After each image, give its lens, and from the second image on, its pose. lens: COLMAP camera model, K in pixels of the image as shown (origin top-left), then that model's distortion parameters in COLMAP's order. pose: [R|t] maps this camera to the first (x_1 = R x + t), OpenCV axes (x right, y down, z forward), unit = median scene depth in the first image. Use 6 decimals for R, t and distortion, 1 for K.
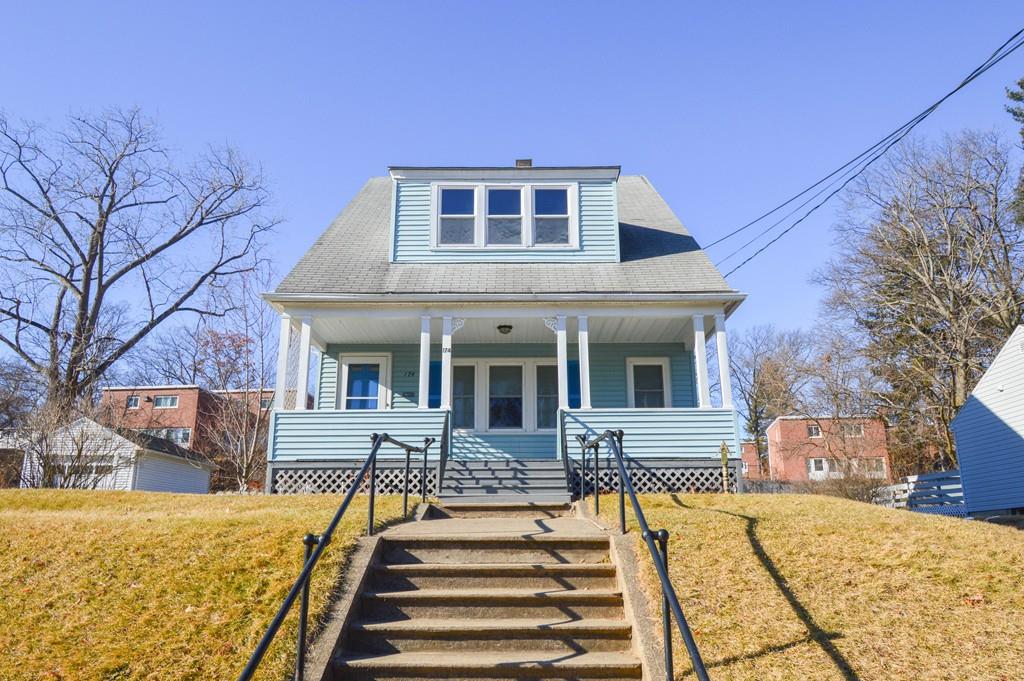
lens RADIAL K [[772.9, 0, 512.3], [0, 772.9, 341.1], [0, 0, 1]] dist [-0.000581, -0.000491]
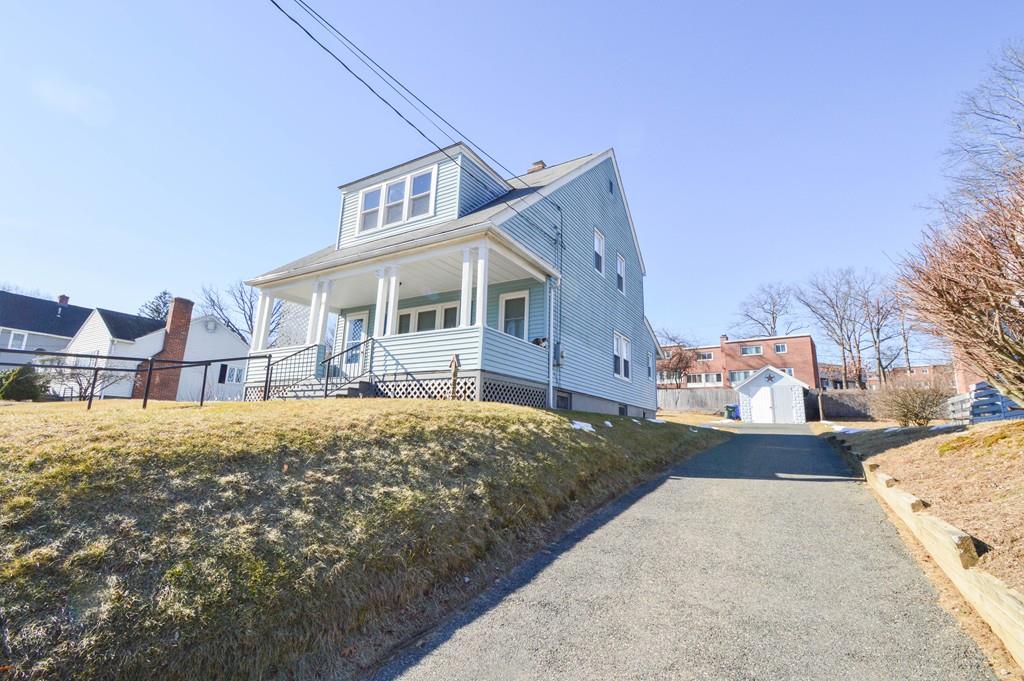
lens RADIAL K [[466.1, 0, 512.7], [0, 466.1, 337.5], [0, 0, 1]] dist [0.008205, -0.000909]
pose [[0.858932, -0.076020, -0.506415, 0.681612], [0.100695, 0.994686, 0.021472, 0.096345], [0.502092, -0.069436, 0.862022, 0.440829]]
